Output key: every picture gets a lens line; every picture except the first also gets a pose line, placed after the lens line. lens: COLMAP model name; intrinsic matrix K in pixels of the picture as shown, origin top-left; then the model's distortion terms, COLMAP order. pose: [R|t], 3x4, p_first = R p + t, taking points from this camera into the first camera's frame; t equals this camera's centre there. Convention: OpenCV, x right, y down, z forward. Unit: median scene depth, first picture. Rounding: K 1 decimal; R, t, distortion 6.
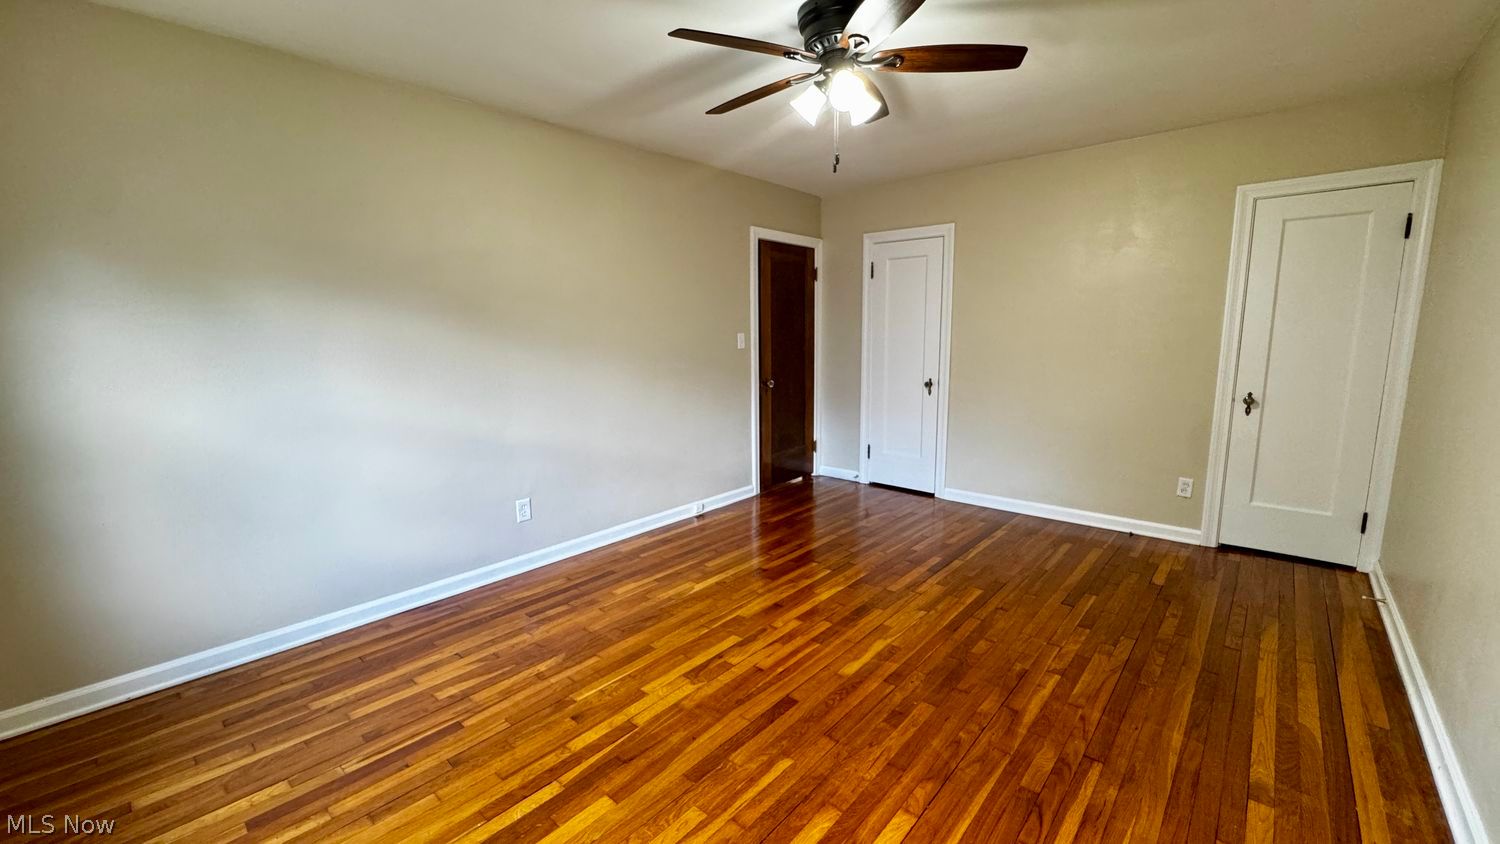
lens RADIAL K [[604.2, 0, 748.5], [0, 604.2, 424.8], [0, 0, 1]] dist [-0.005050, -0.000173]
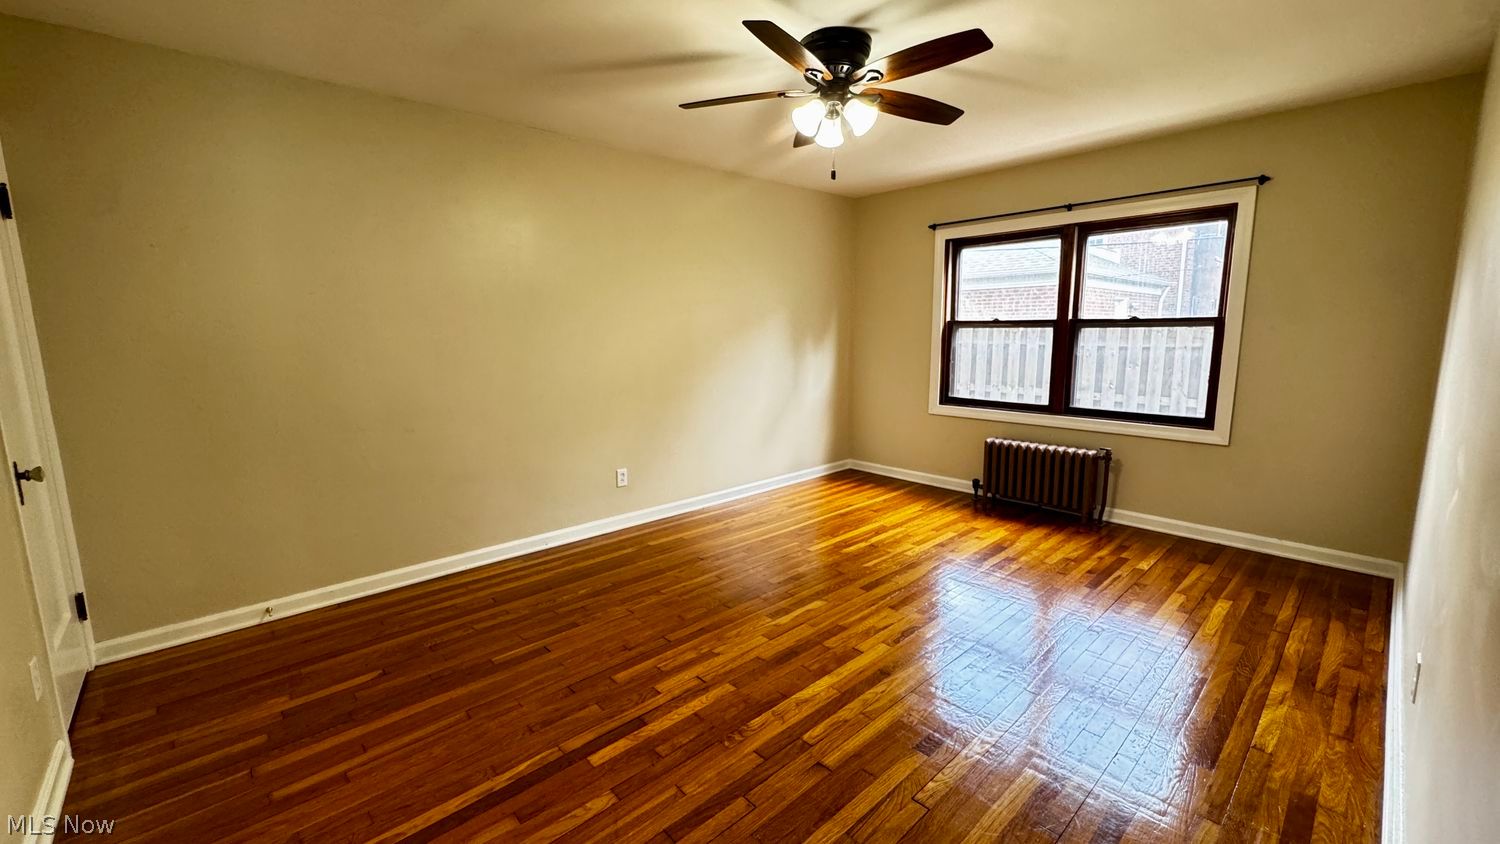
lens RADIAL K [[604.2, 0, 748.9], [0, 604.2, 417.9], [0, 0, 1]] dist [-0.005050, -0.000173]
pose [[-0.994814, 0.006599, 0.101496, 0.158805], [0.036931, 0.953226, 0.299994, -0.294562], [-0.094769, 0.302187, -0.948526, 1.832884]]
